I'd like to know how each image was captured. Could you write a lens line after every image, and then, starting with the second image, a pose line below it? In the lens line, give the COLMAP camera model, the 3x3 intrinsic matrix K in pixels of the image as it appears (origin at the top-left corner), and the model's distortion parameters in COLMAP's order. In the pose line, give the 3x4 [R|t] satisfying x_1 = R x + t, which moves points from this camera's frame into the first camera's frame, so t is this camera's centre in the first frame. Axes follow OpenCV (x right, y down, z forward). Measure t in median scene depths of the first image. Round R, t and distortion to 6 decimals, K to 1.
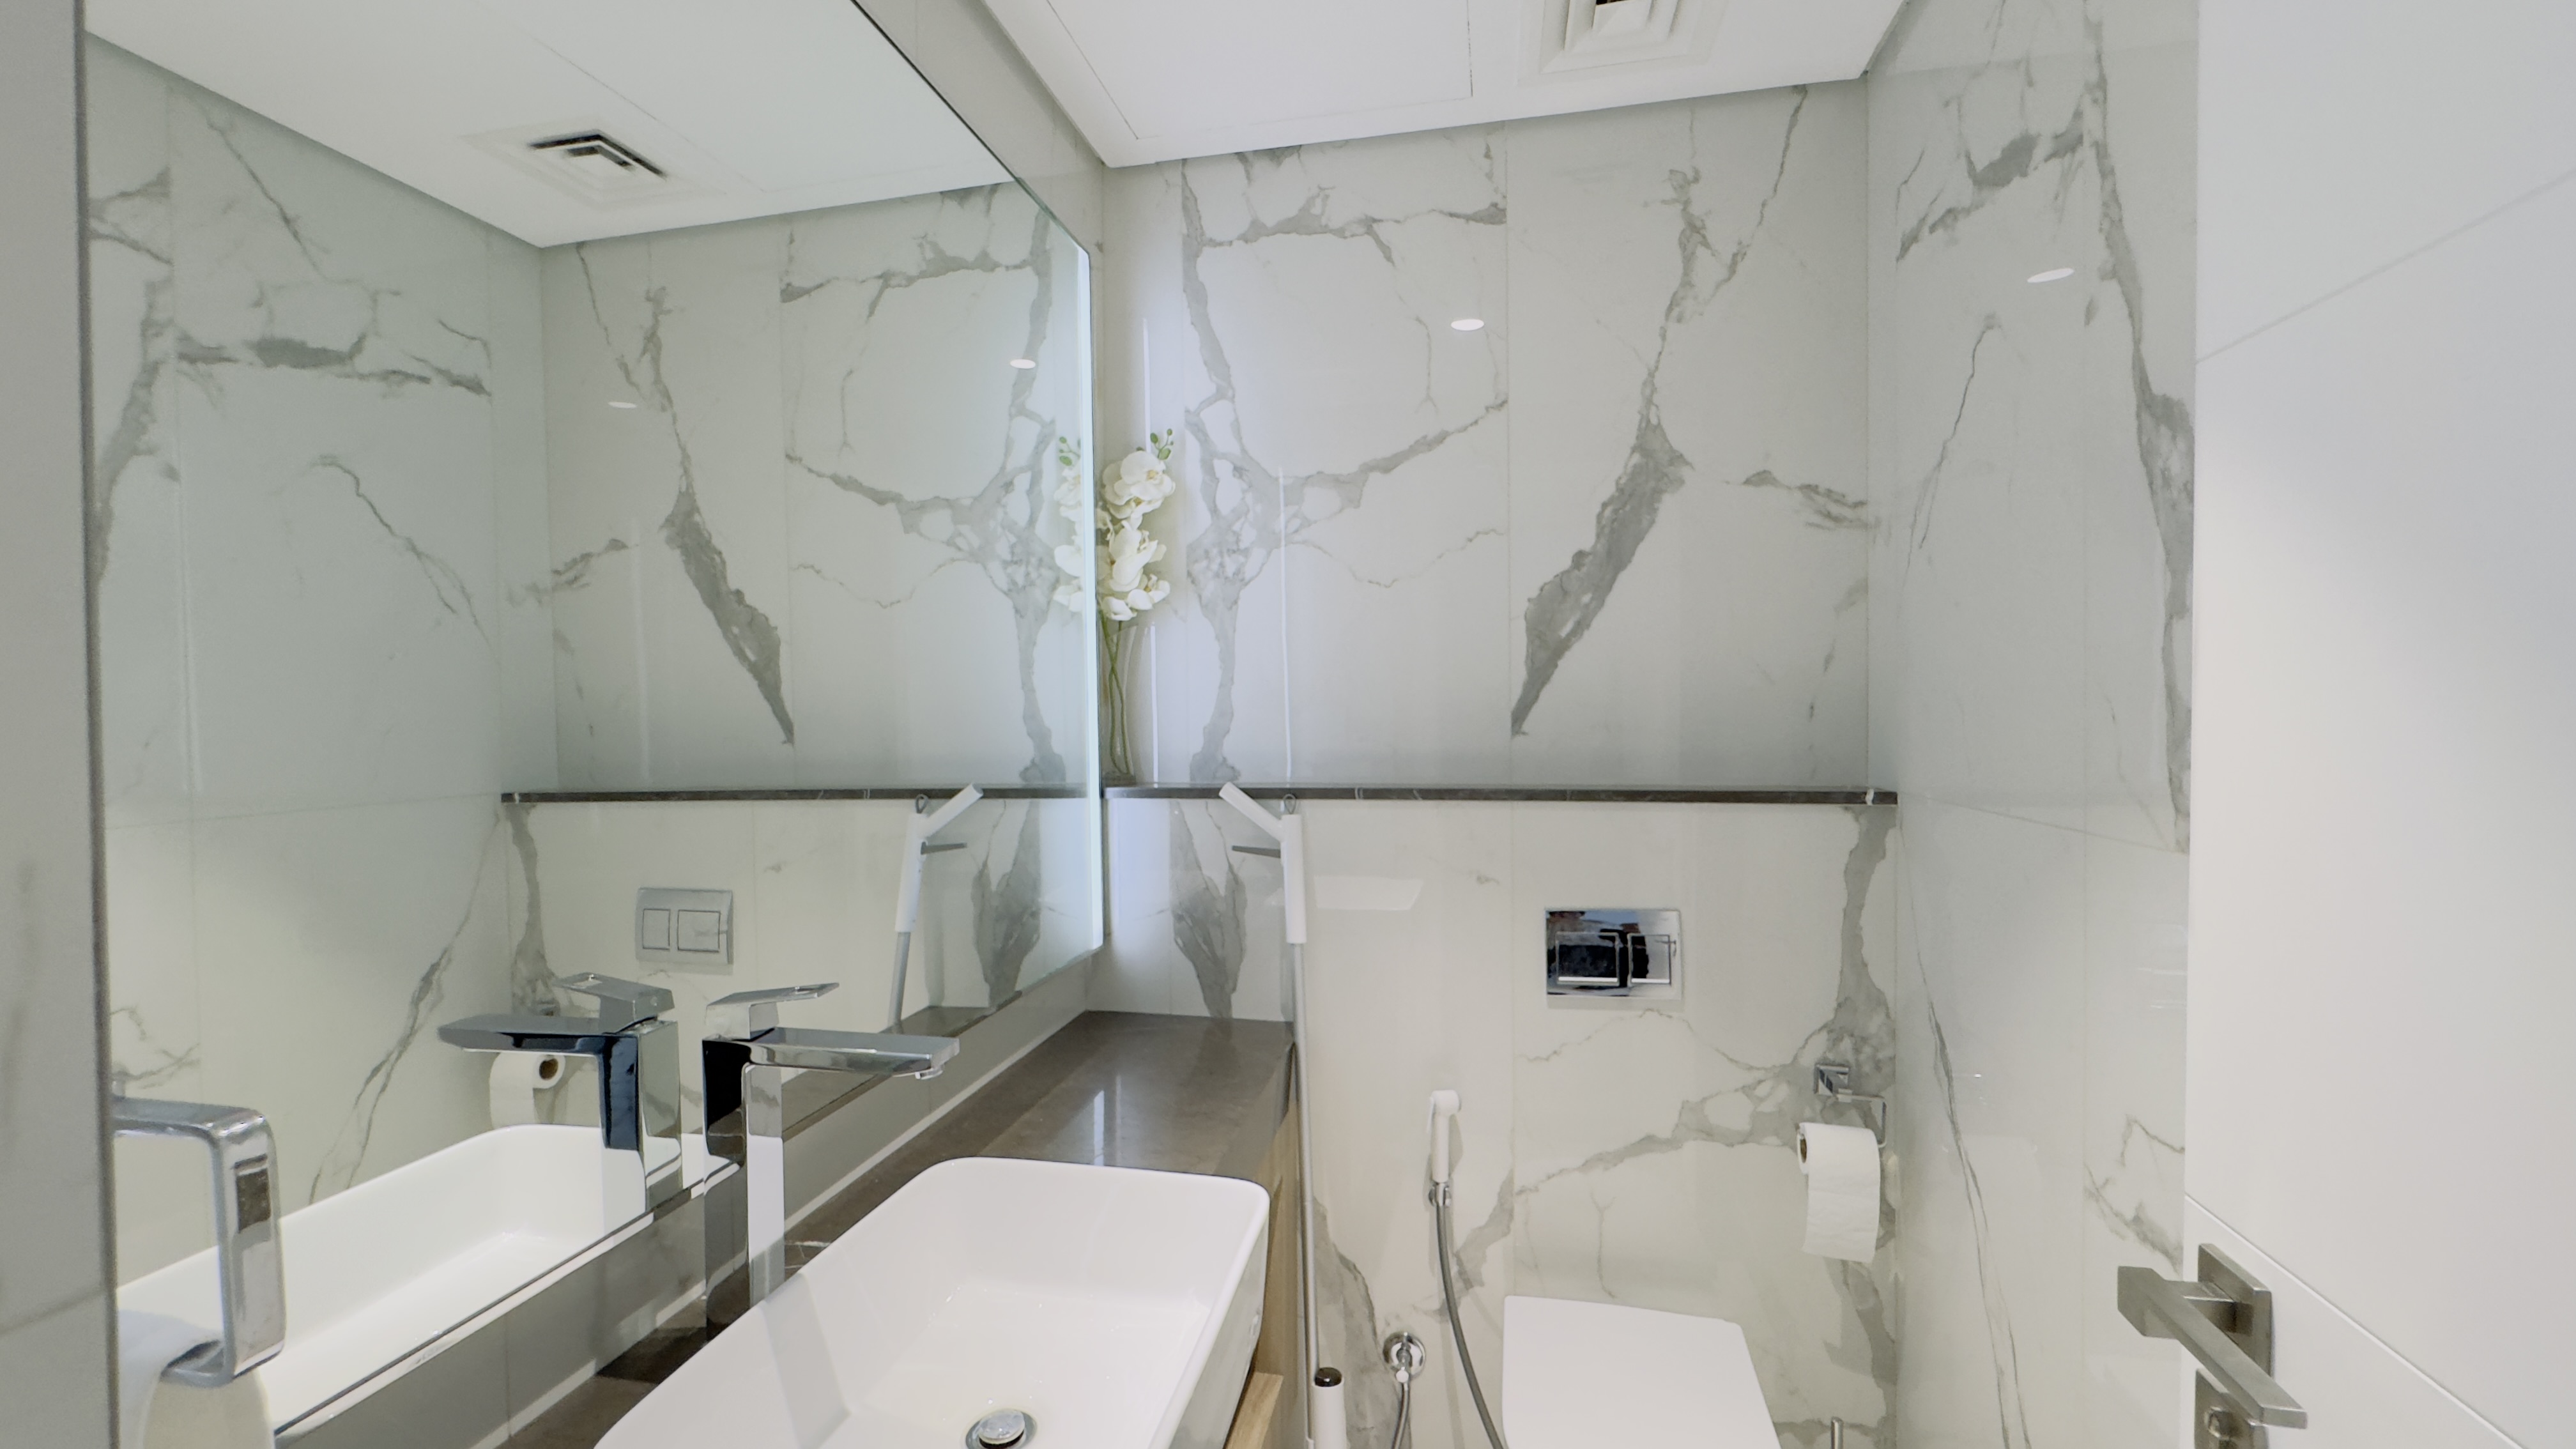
lens RADIAL K [[1047.6, 0, 1283.4], [0, 1047.6, 718.6], [0, 0, 1]] dist [-0.001776, 0.000329]
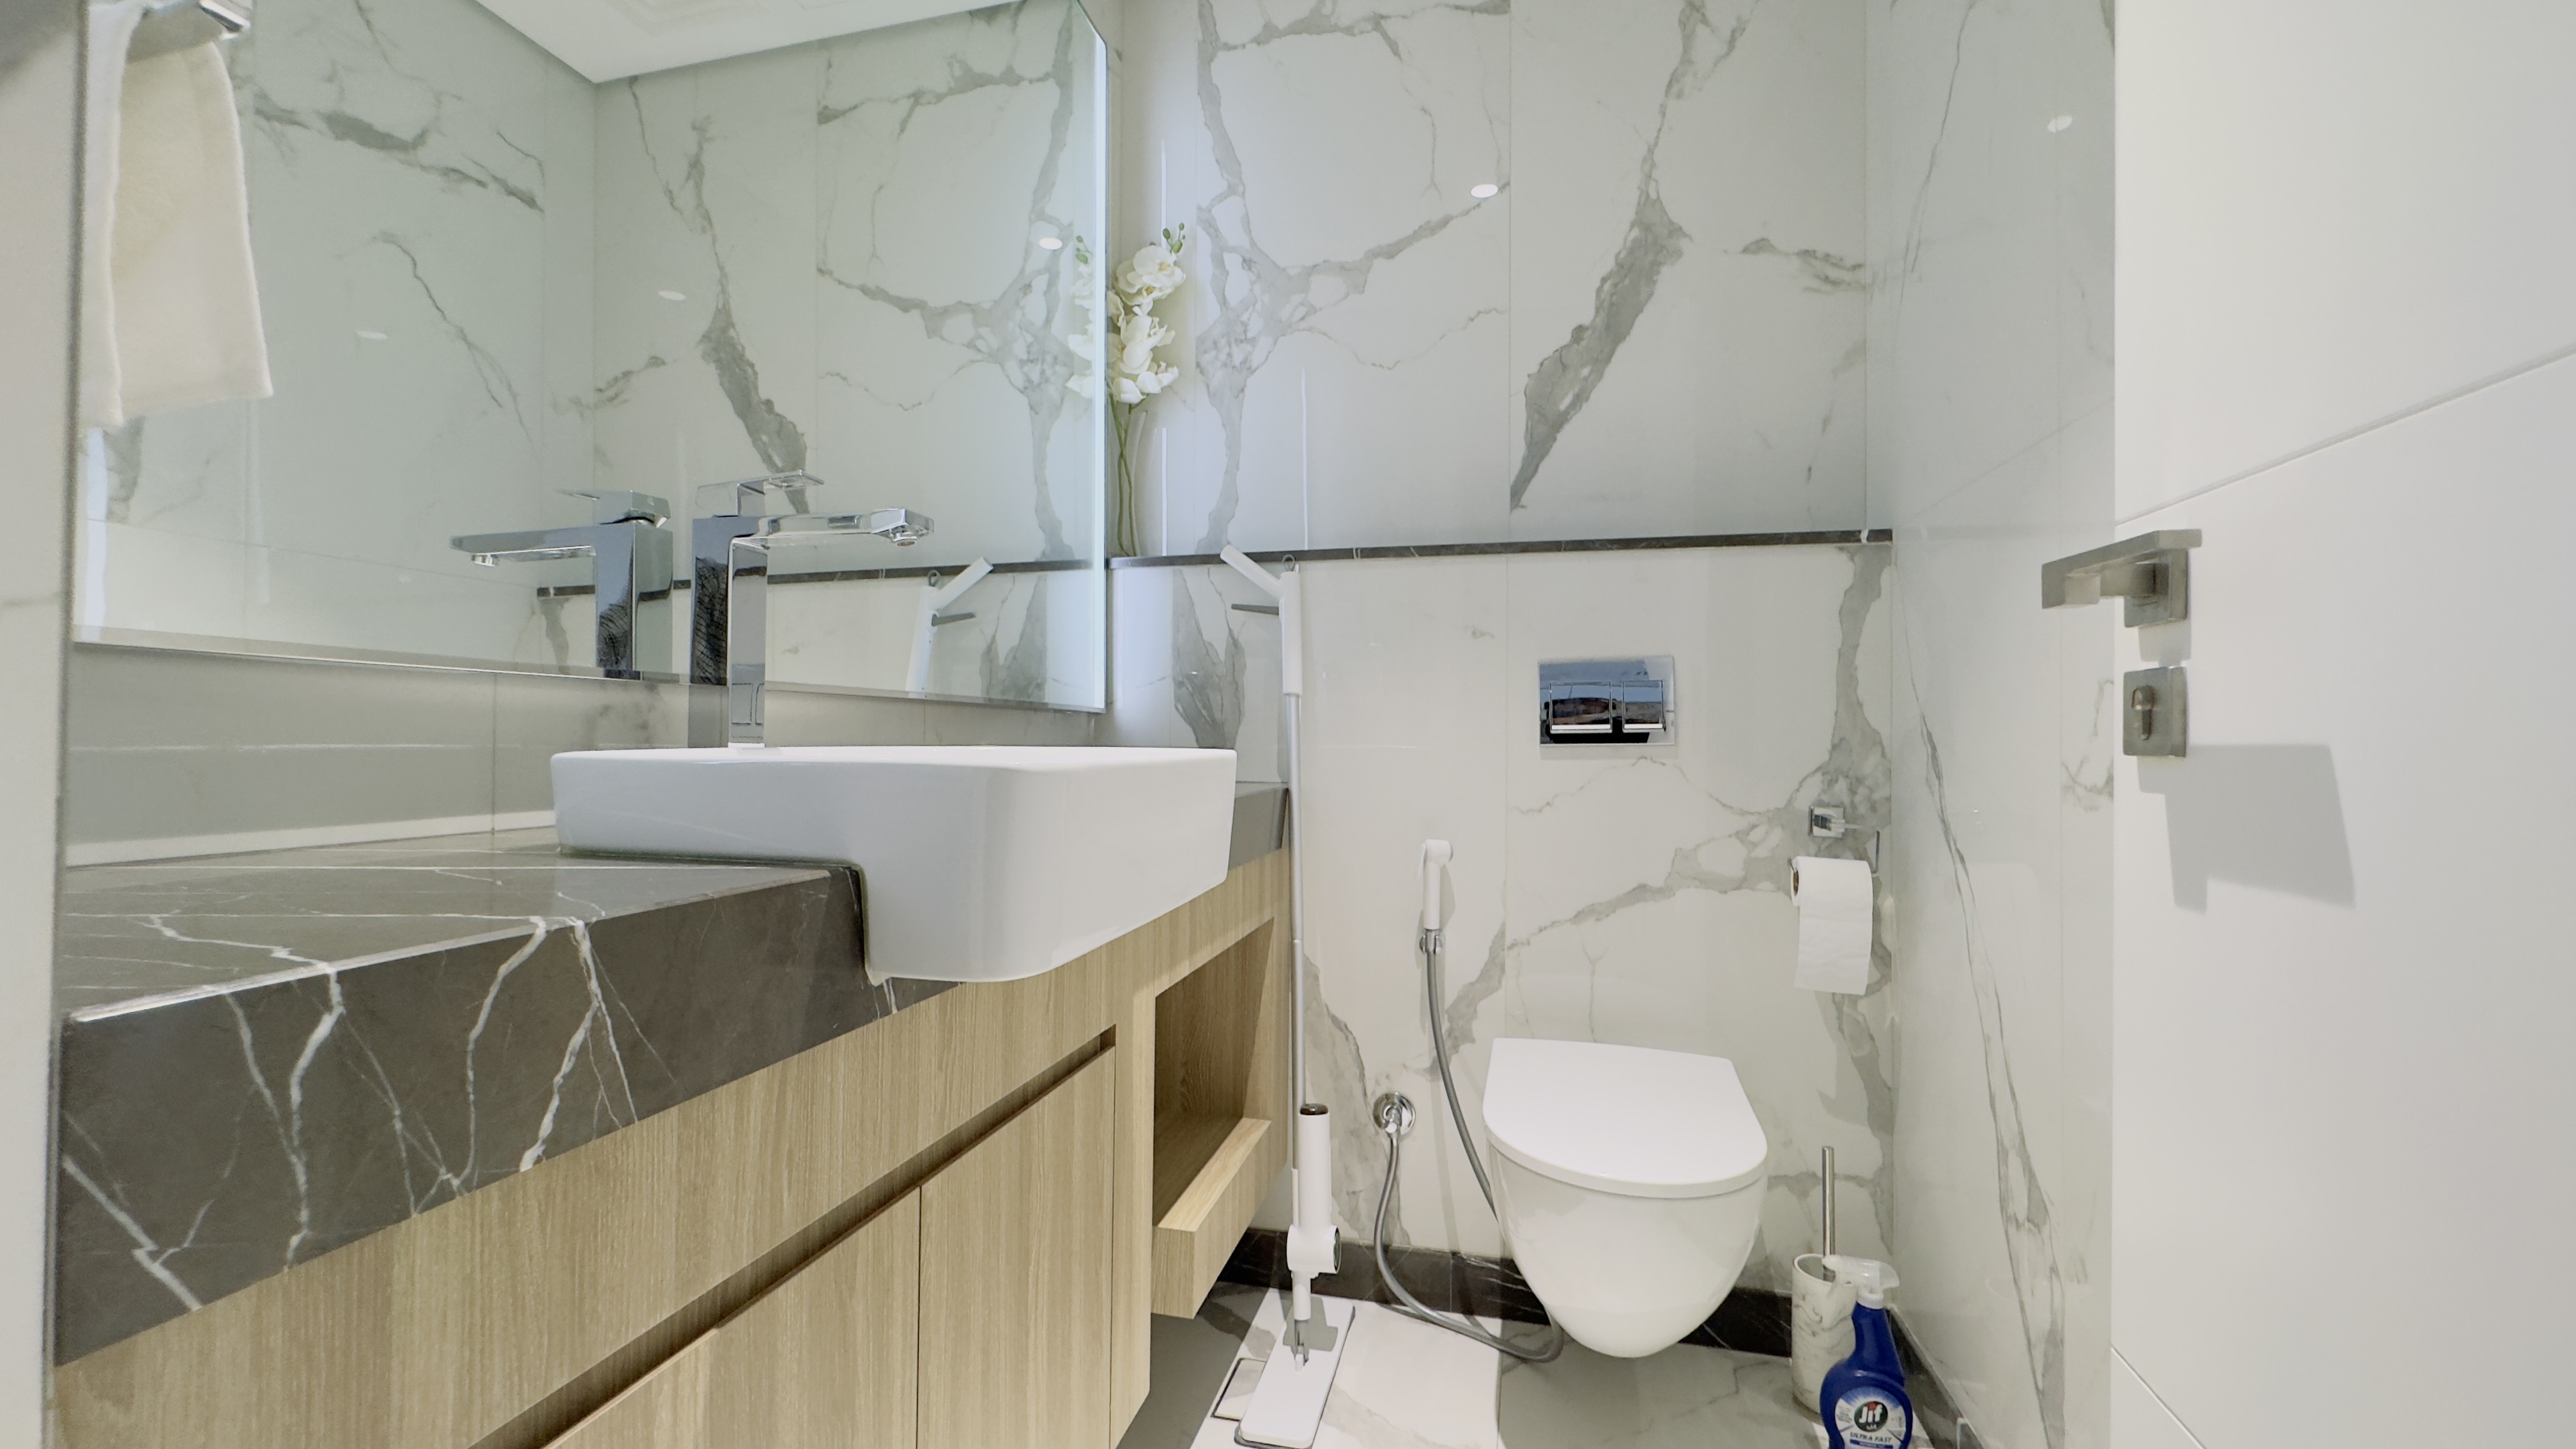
lens RADIAL K [[1046.1, 0, 1283.6], [0, 1046.1, 722.9], [0, 0, 1]] dist [0.000532, -0.000065]
pose [[0.999242, 0.016348, -0.035341, 0.038197], [-0.017512, 0.999306, -0.032880, 0.261230], [0.034779, 0.033474, 0.998834, -0.011060]]
